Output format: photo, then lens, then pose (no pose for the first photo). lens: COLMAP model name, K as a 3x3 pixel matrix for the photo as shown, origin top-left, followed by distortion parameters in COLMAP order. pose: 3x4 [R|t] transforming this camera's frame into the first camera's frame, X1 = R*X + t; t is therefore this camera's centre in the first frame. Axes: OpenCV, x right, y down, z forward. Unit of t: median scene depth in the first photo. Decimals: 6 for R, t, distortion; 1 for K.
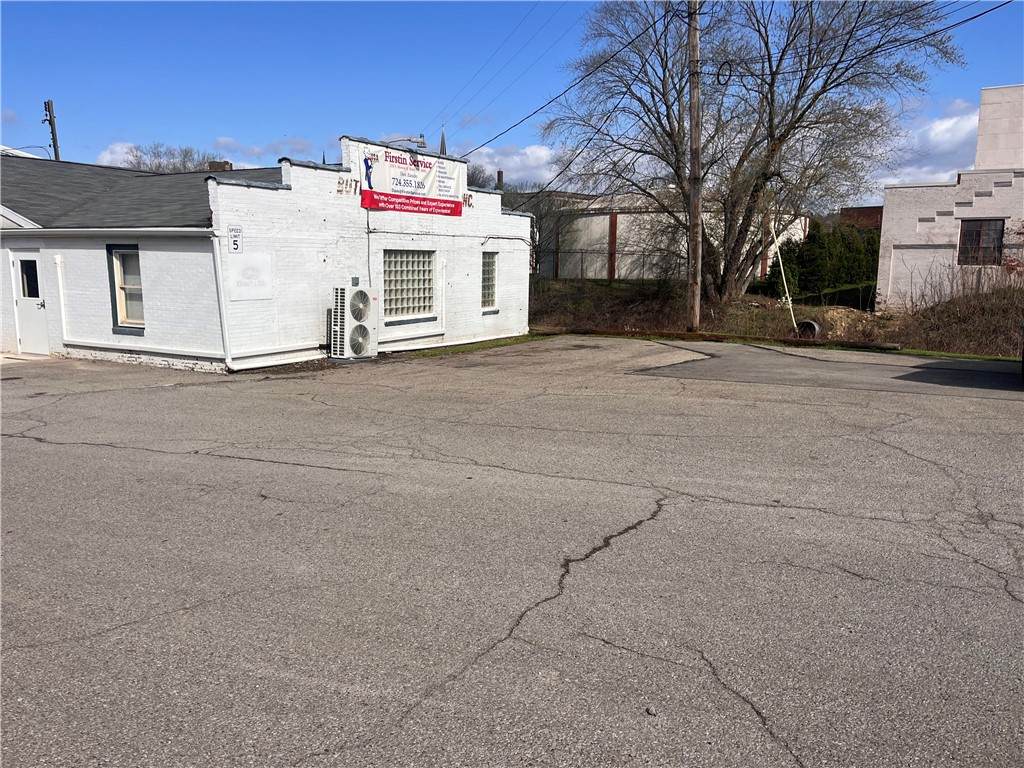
lens RADIAL K [[766.8, 0, 512.0], [0, 766.8, 384.0], [0, 0, 1]] dist [0.010836, 0.000726]
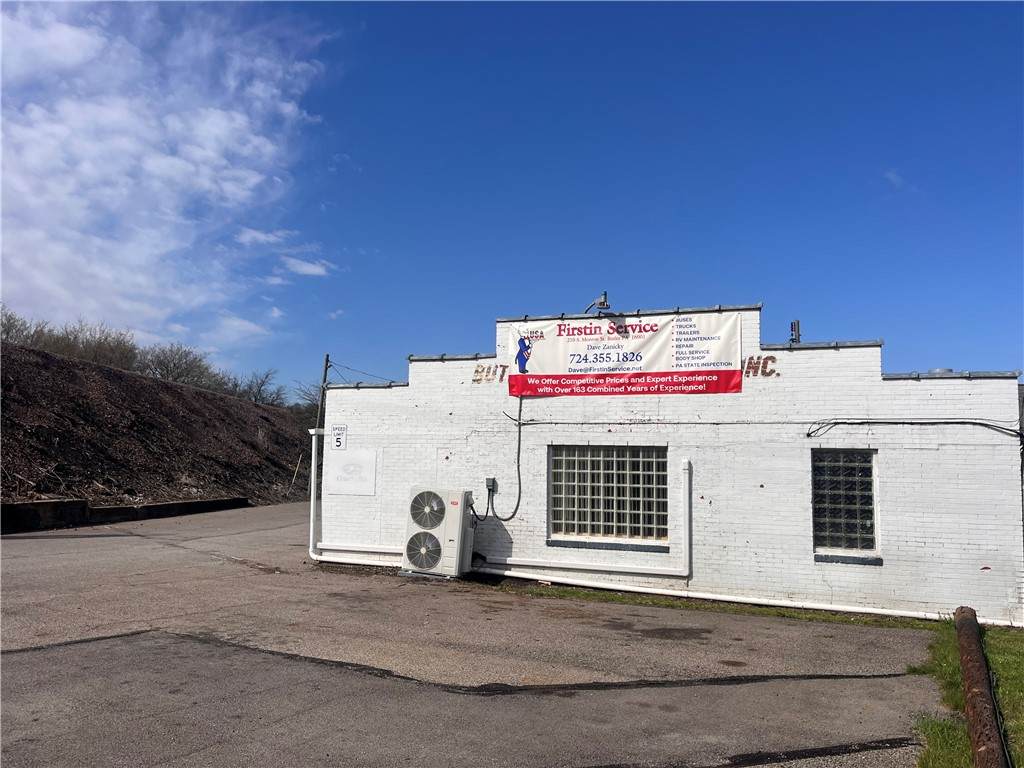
lens RADIAL K [[766.8, 0, 512.0], [0, 766.8, 384.0], [0, 0, 1]] dist [0.010836, 0.000726]
pose [[0.183218, -0.126496, -0.974900, 0.573719], [-0.183158, 0.969931, -0.160273, -0.101872], [0.965859, 0.207926, 0.154540, 0.809671]]
